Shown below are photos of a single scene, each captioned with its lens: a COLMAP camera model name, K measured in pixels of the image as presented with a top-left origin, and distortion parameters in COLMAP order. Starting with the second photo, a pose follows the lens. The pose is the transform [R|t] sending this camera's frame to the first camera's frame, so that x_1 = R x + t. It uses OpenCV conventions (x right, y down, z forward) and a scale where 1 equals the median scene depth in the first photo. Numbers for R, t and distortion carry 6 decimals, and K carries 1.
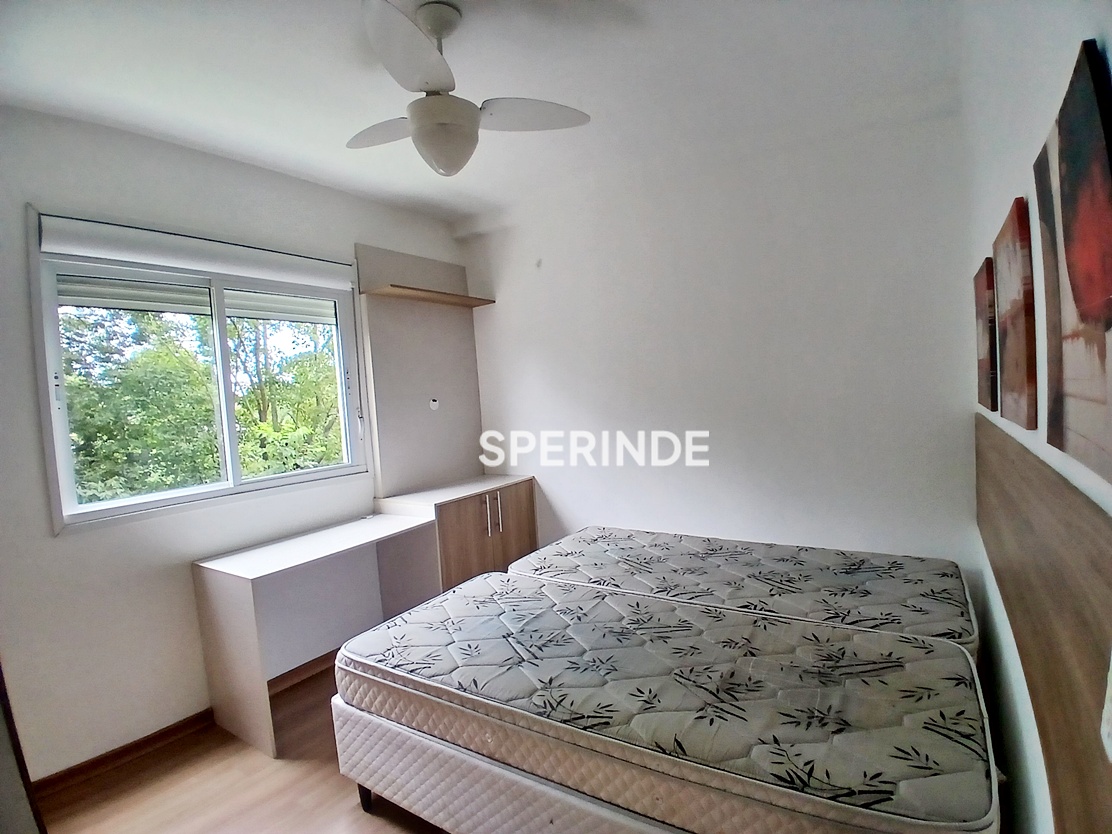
lens RADIAL K [[559.3, 0, 571.7], [0, 559.3, 417.5], [0, 0, 1]] dist [-0.013635, -0.030622]
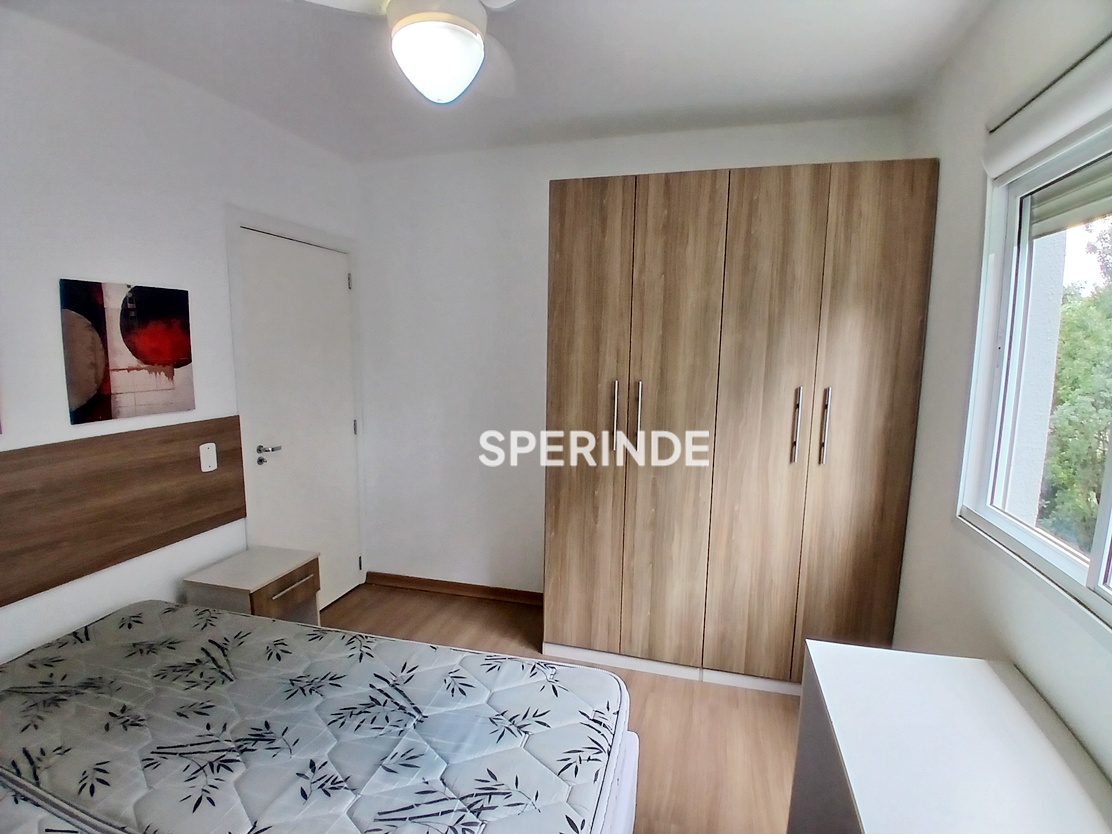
lens RADIAL K [[559.3, 0, 568.3], [0, 559.3, 421.5], [0, 0, 1]] dist [-0.013635, -0.030622]
pose [[-0.954802, 0.090628, -0.283089, -0.139771], [0.034523, 0.979752, 0.197218, -0.154343], [0.295230, 0.178531, -0.938598, 1.815414]]
